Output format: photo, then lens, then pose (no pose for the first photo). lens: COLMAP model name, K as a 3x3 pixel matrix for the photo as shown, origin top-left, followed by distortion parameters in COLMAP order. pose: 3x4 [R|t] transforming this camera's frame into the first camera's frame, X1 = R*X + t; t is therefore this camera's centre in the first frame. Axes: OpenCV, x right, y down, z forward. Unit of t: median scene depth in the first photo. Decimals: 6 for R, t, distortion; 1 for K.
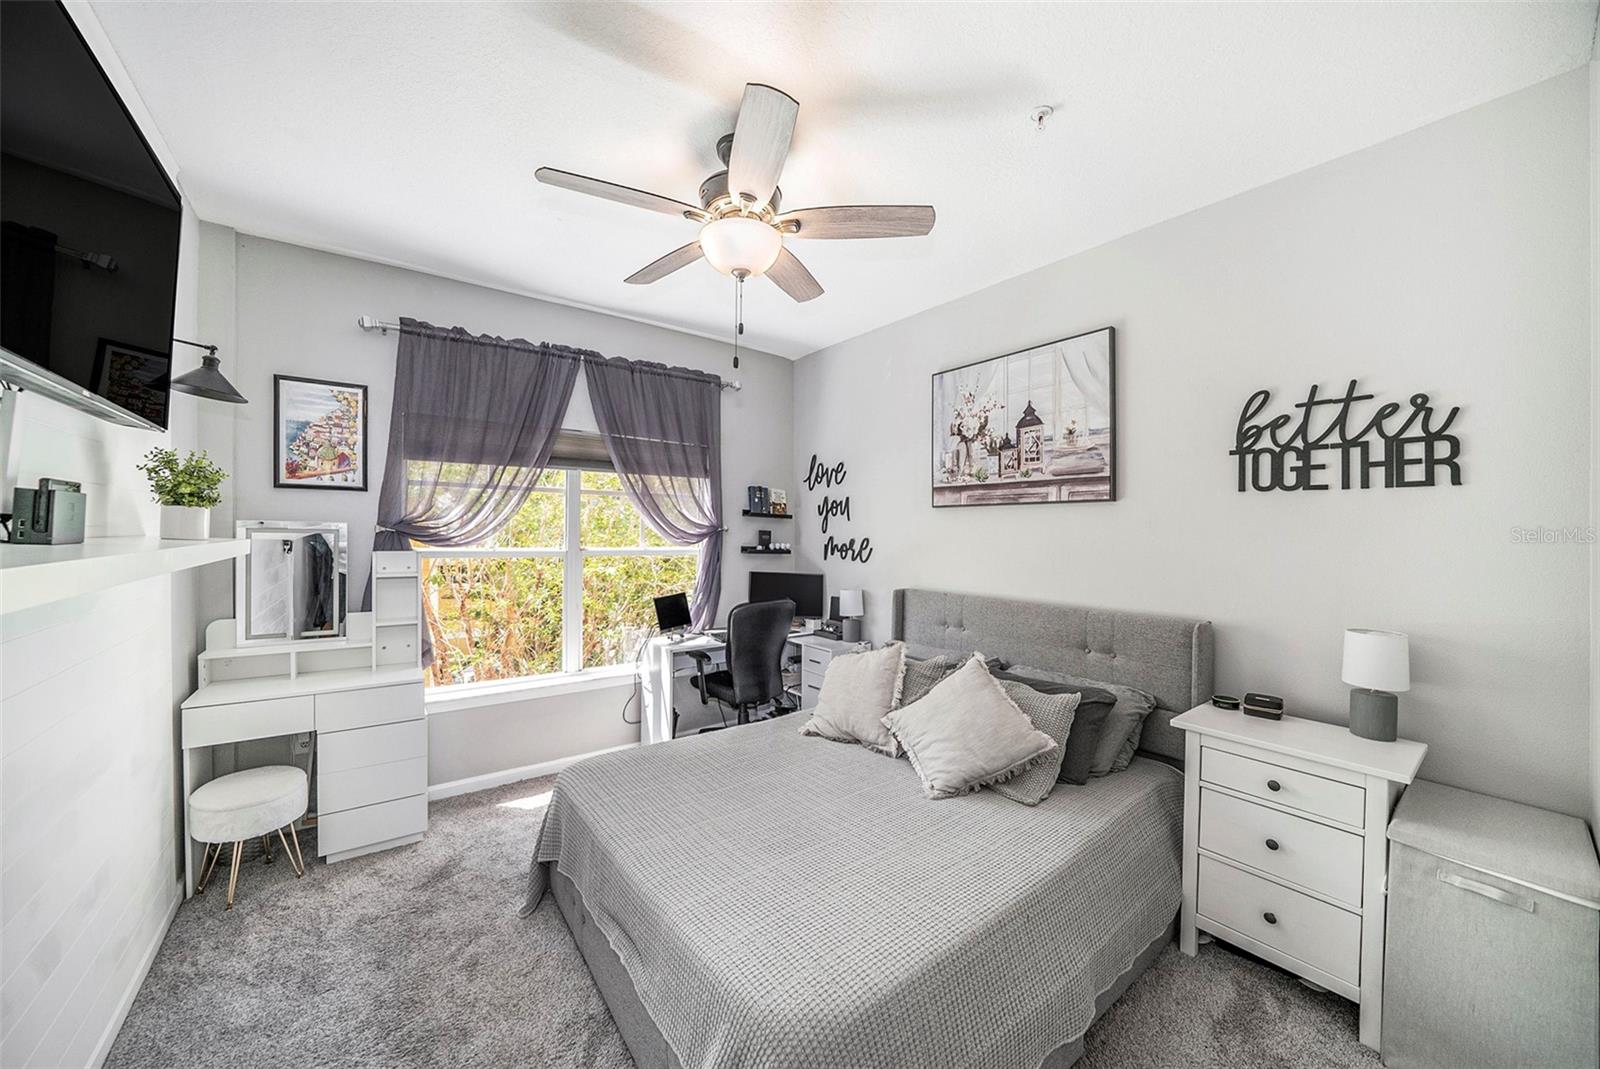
lens RADIAL K [[580.7, 0, 800.0], [0, 580.7, 534.5], [0, 0, 1]] dist [0.000726, 0.000015]
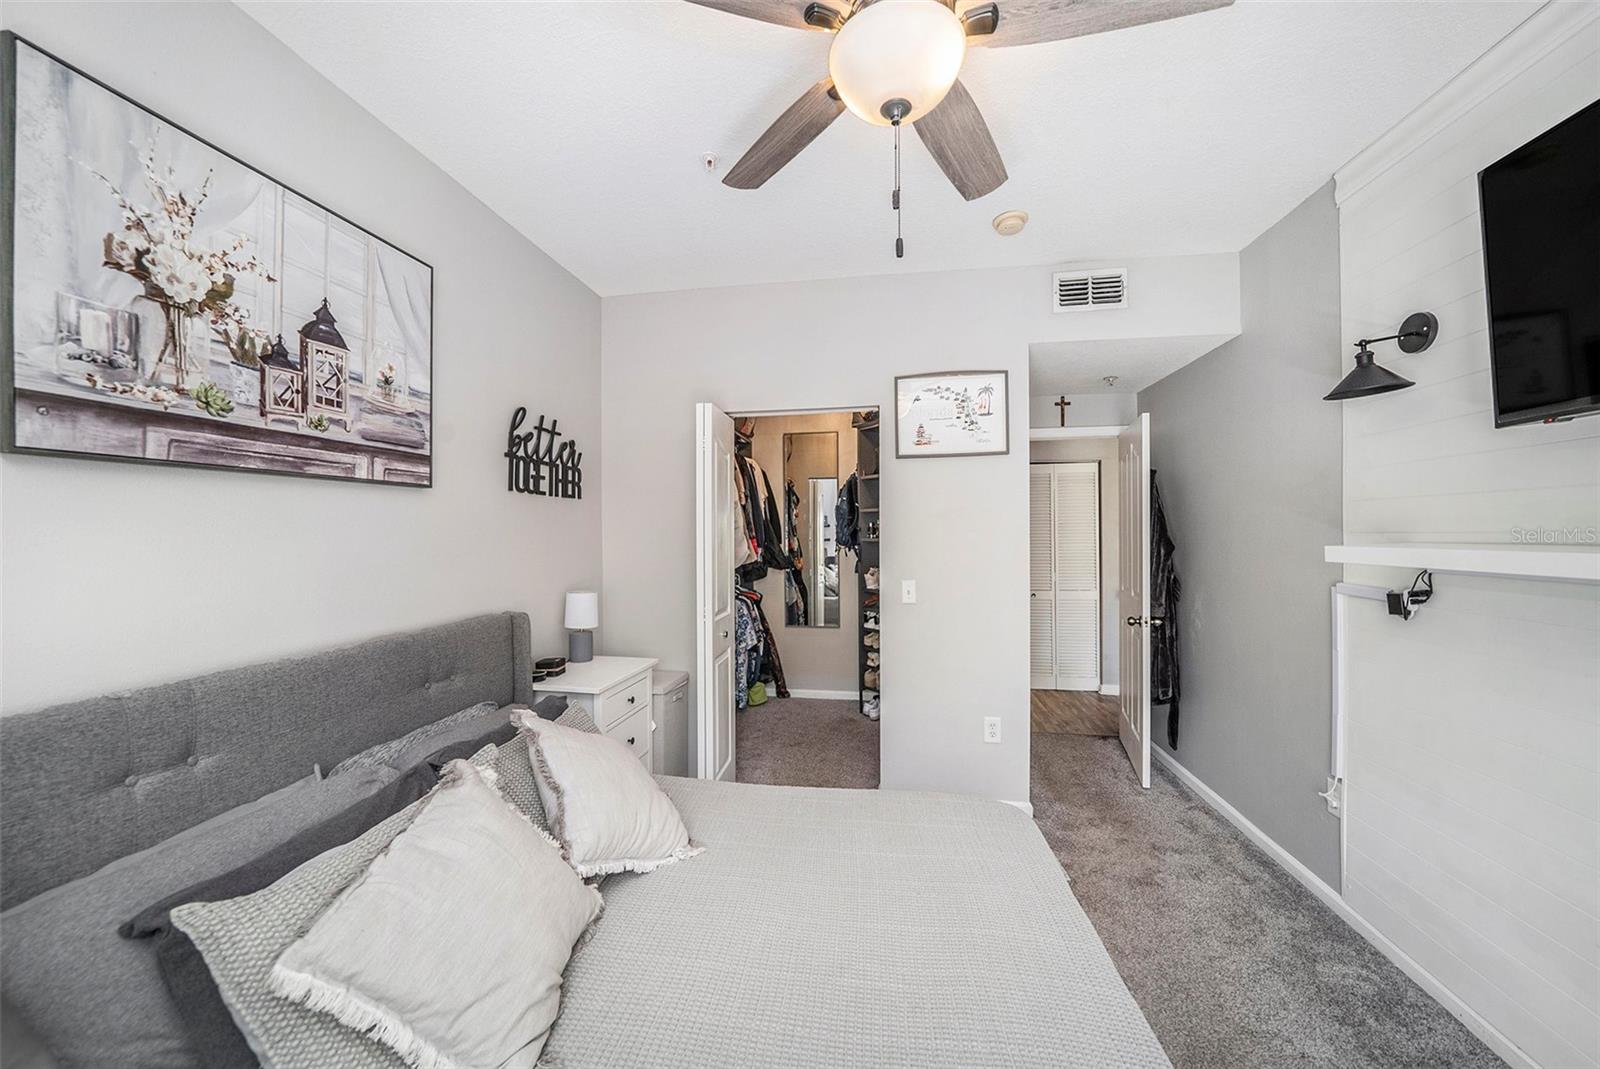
lens RADIAL K [[580.7, 0, 800.0], [0, 580.7, 534.5], [0, 0, 1]] dist [0.000726, 0.000015]
pose [[-0.670003, -0.004379, 0.742346, -0.349989], [0.010305, 0.999831, 0.015198, -0.000979], [-0.742287, 0.017833, -0.669845, 1.050527]]
